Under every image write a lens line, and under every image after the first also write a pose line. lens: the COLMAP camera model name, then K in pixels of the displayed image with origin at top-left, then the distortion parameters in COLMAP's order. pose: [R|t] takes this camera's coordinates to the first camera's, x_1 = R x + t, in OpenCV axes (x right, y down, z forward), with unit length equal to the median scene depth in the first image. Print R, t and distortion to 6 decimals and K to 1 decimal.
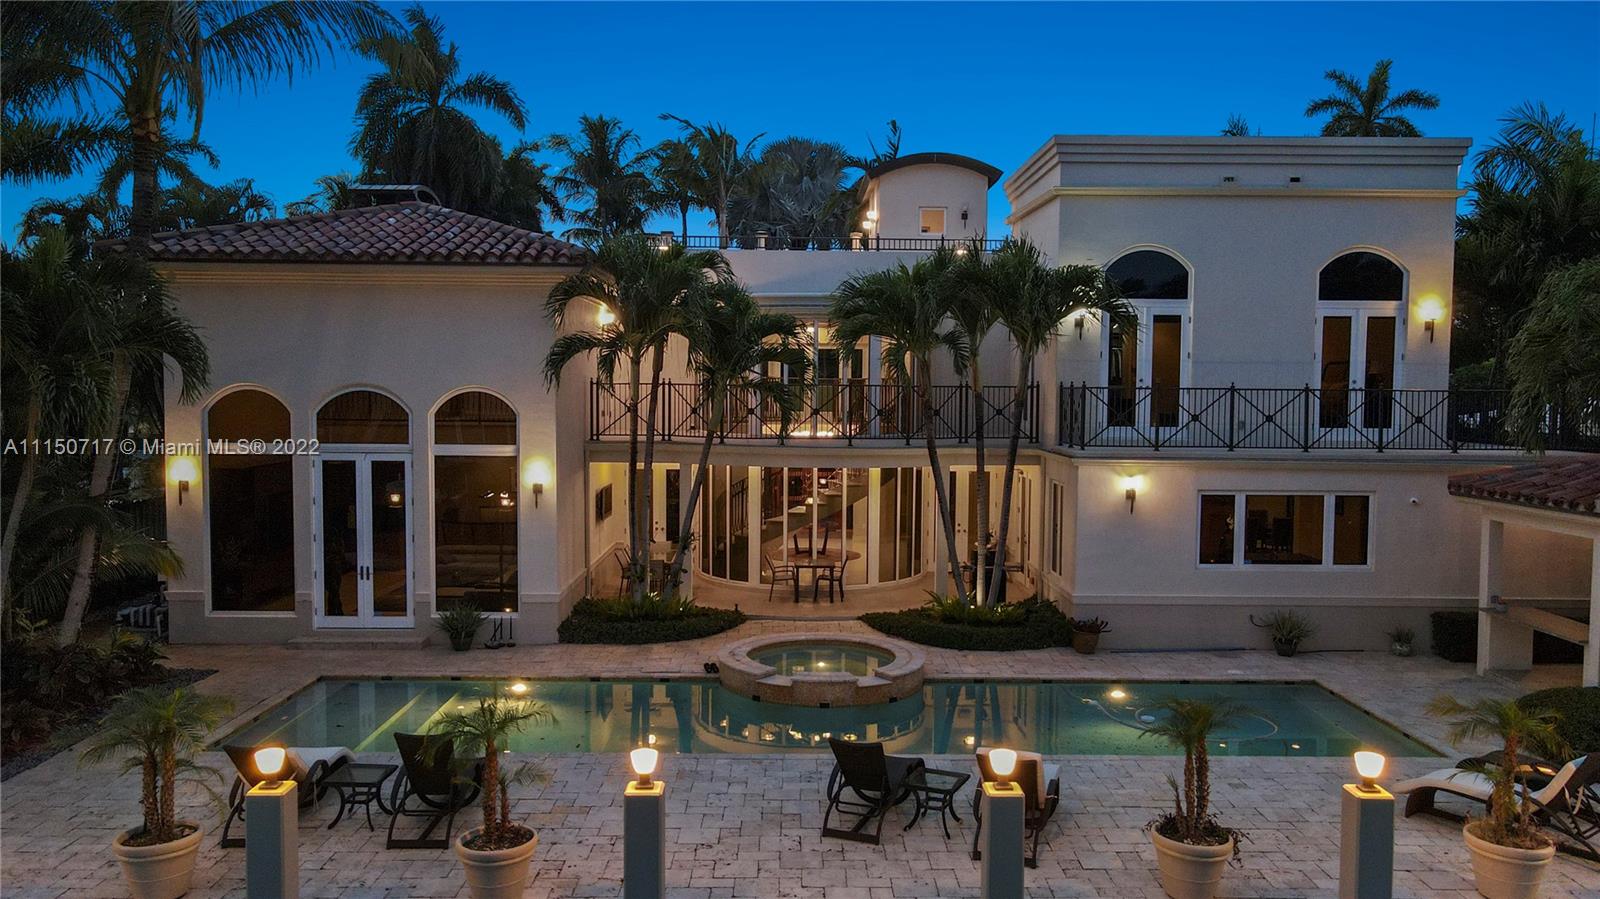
lens RADIAL K [[1183.1, 0, 806.9], [0, 1183.1, 455.3], [0, 0, 1]] dist [-0.016219, 0.059982]
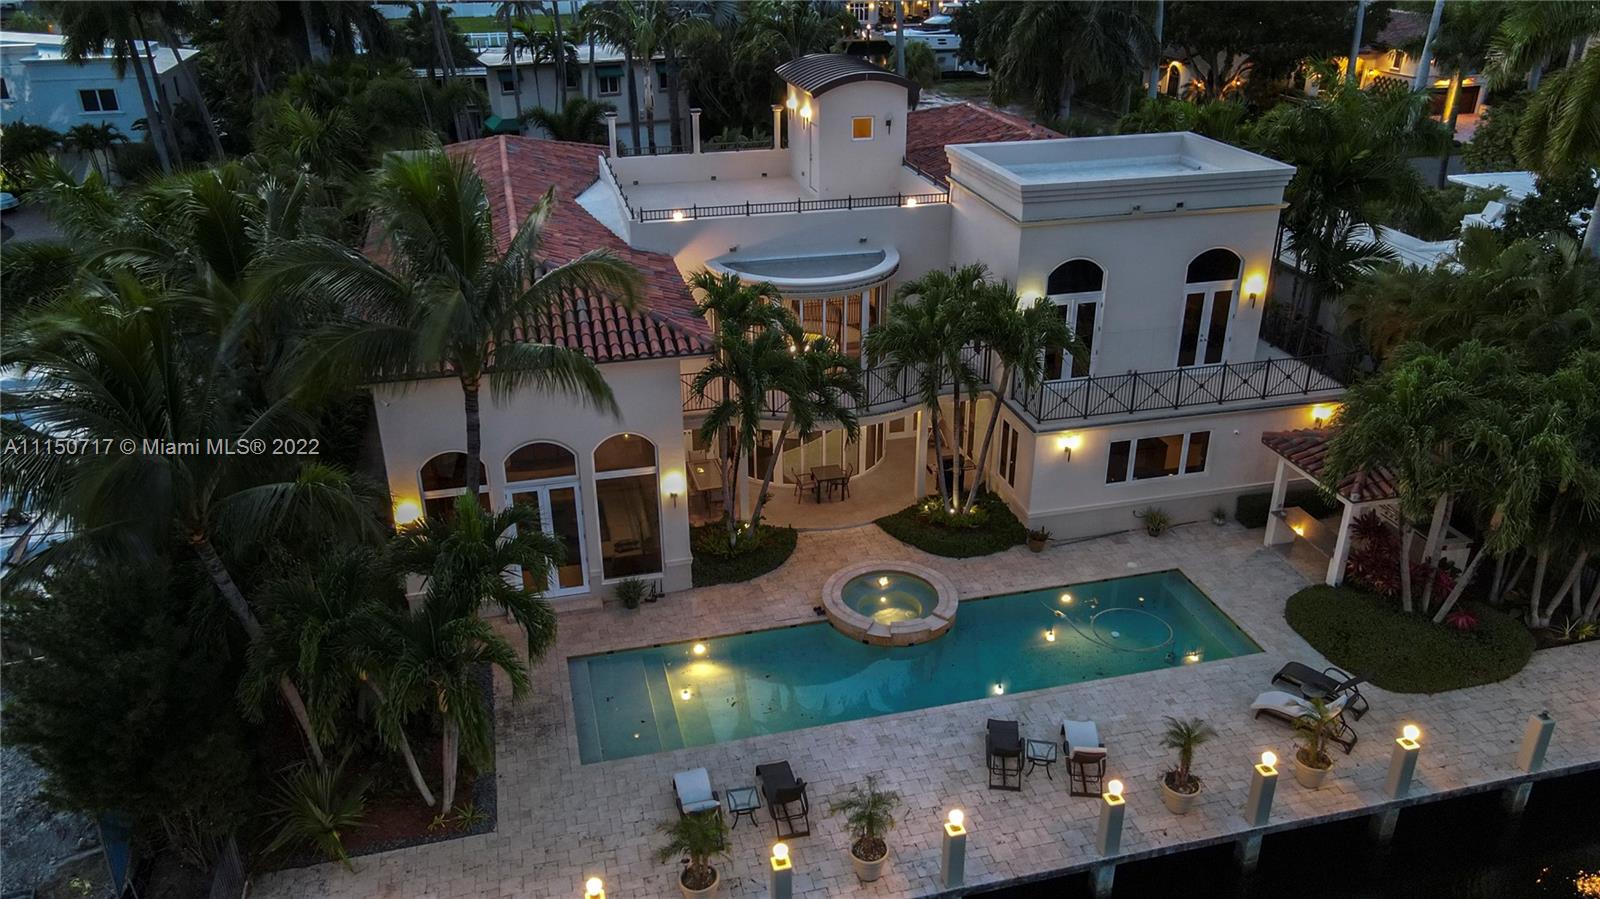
lens RADIAL K [[1183.1, 0, 806.9], [0, 1183.1, 455.3], [0, 0, 1]] dist [-0.016219, 0.059982]
pose [[0.971464, -0.111231, 0.209488, -0.358272], [0.024416, 0.925424, 0.378145, -0.530294], [-0.235927, -0.362239, 0.901732, -0.269885]]
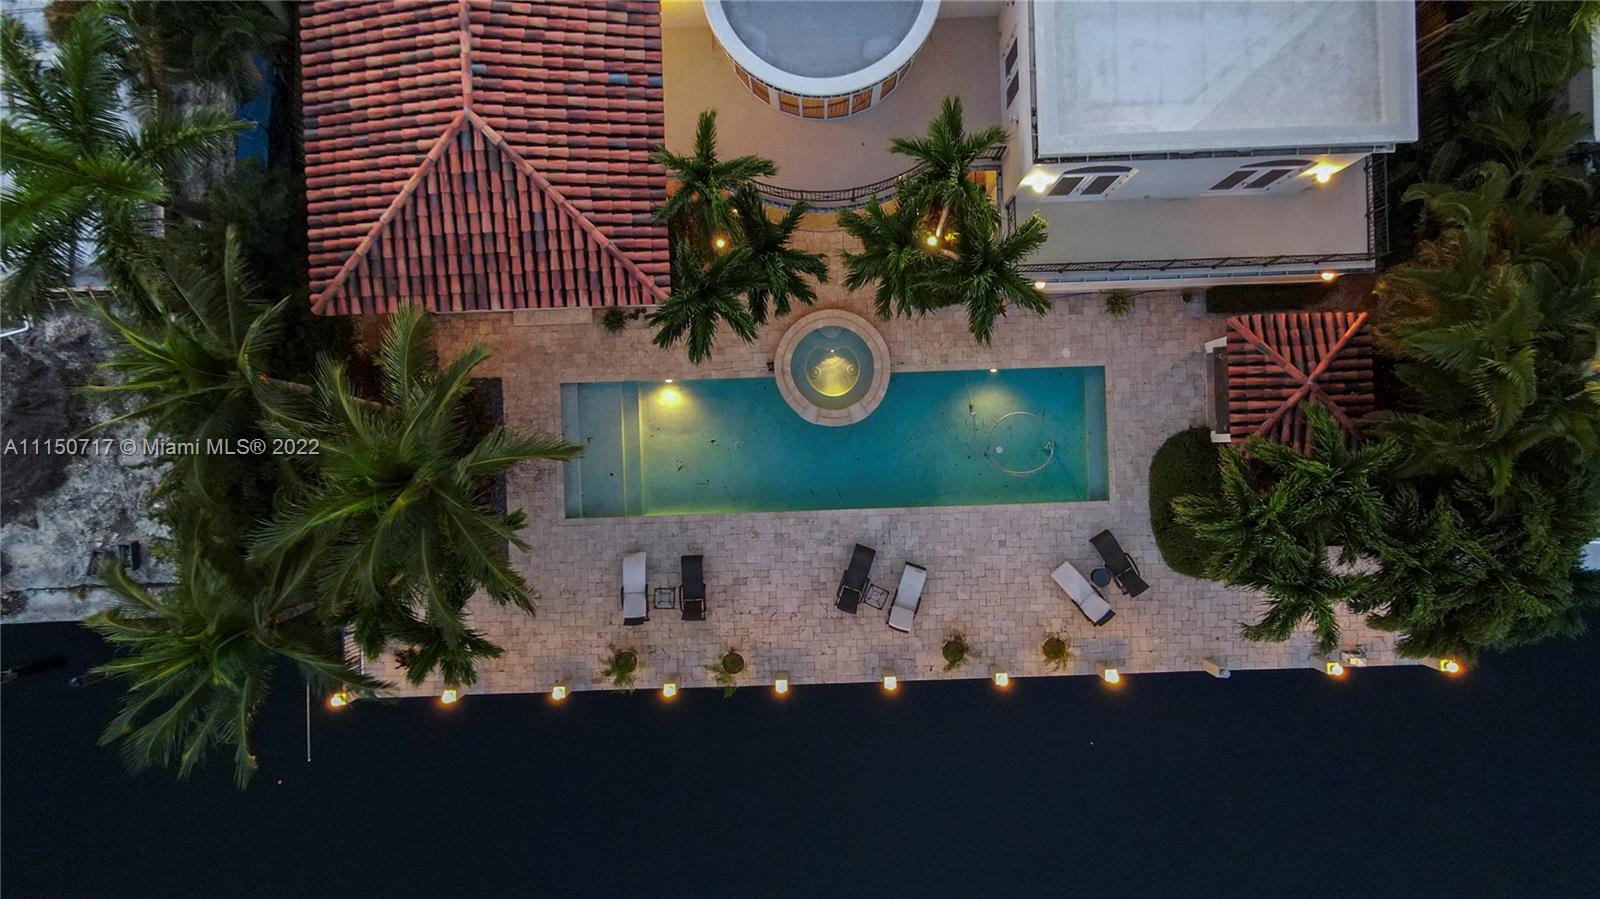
lens RADIAL K [[1183.1, 0, 806.9], [0, 1183.1, 455.3], [0, 0, 1]] dist [-0.016219, 0.059982]
pose [[0.999664, -0.019986, -0.016498, 0.000320], [0.017609, 0.056773, 0.998232, -1.460706], [-0.019014, -0.998187, 0.057106, 0.694973]]
